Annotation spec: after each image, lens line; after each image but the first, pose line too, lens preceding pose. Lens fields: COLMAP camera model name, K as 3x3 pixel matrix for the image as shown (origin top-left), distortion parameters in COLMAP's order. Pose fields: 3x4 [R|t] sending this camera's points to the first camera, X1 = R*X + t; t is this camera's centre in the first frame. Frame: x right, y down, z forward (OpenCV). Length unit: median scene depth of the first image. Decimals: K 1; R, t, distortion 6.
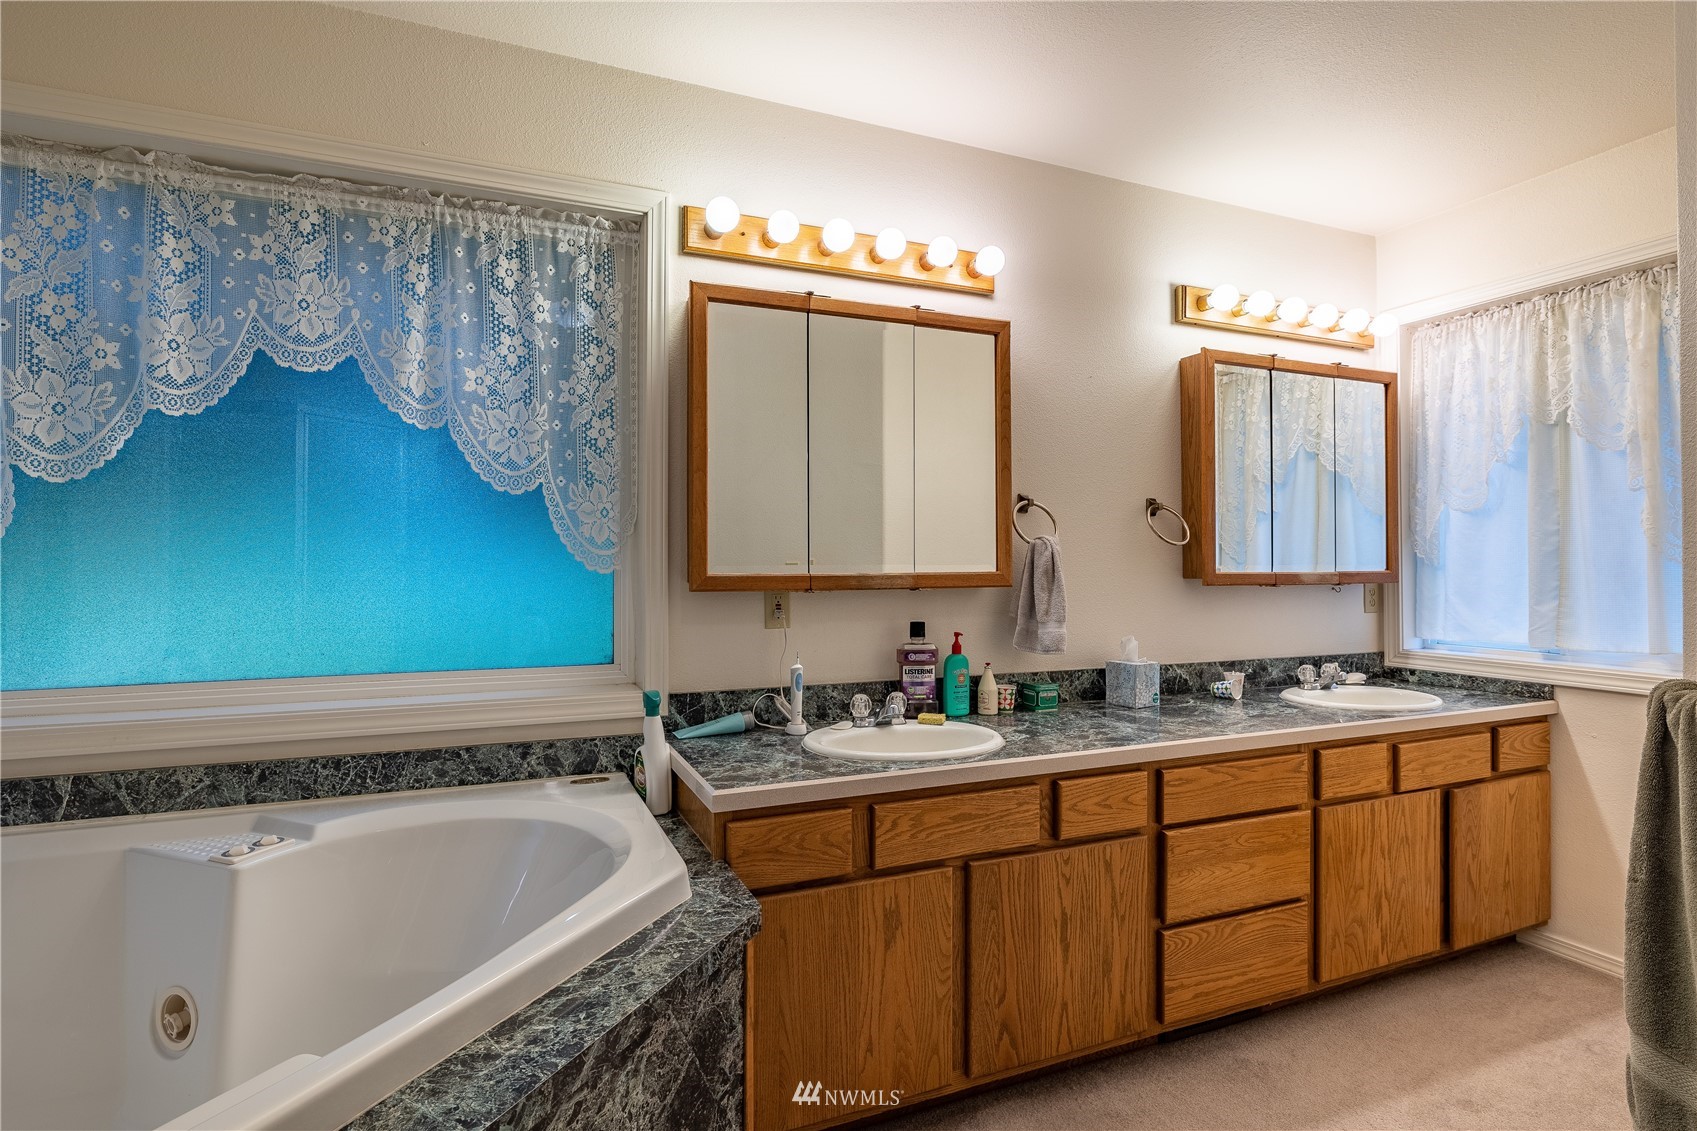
lens RADIAL K [[865.0, 0, 848.5], [0, 865.0, 565.5], [0, 0, 1]] dist [-0.005624, 0.002471]
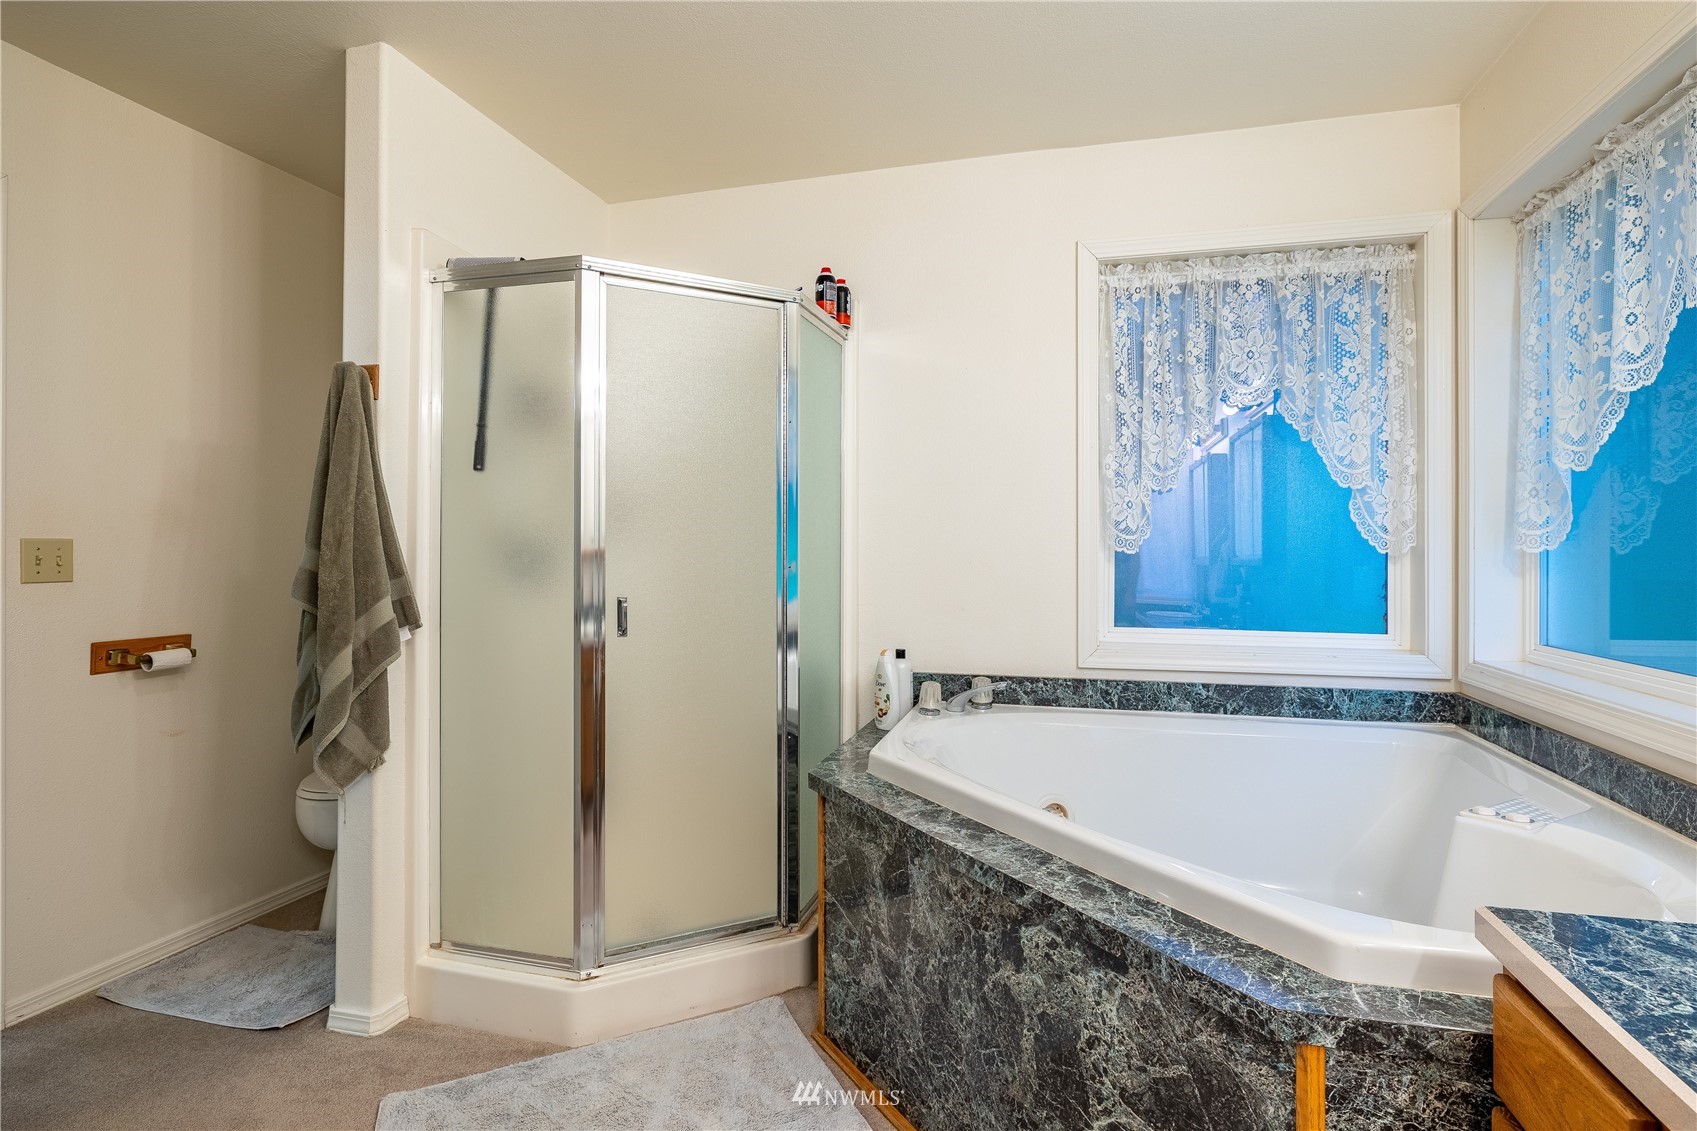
lens RADIAL K [[865.0, 0, 848.5], [0, 865.0, 565.5], [0, 0, 1]] dist [-0.005624, 0.002471]
pose [[-0.629378, 0.020962, -0.776817, 0.817805], [0.006644, 0.999745, 0.021595, -0.002683], [0.777071, 0.008430, -0.629357, 1.384327]]
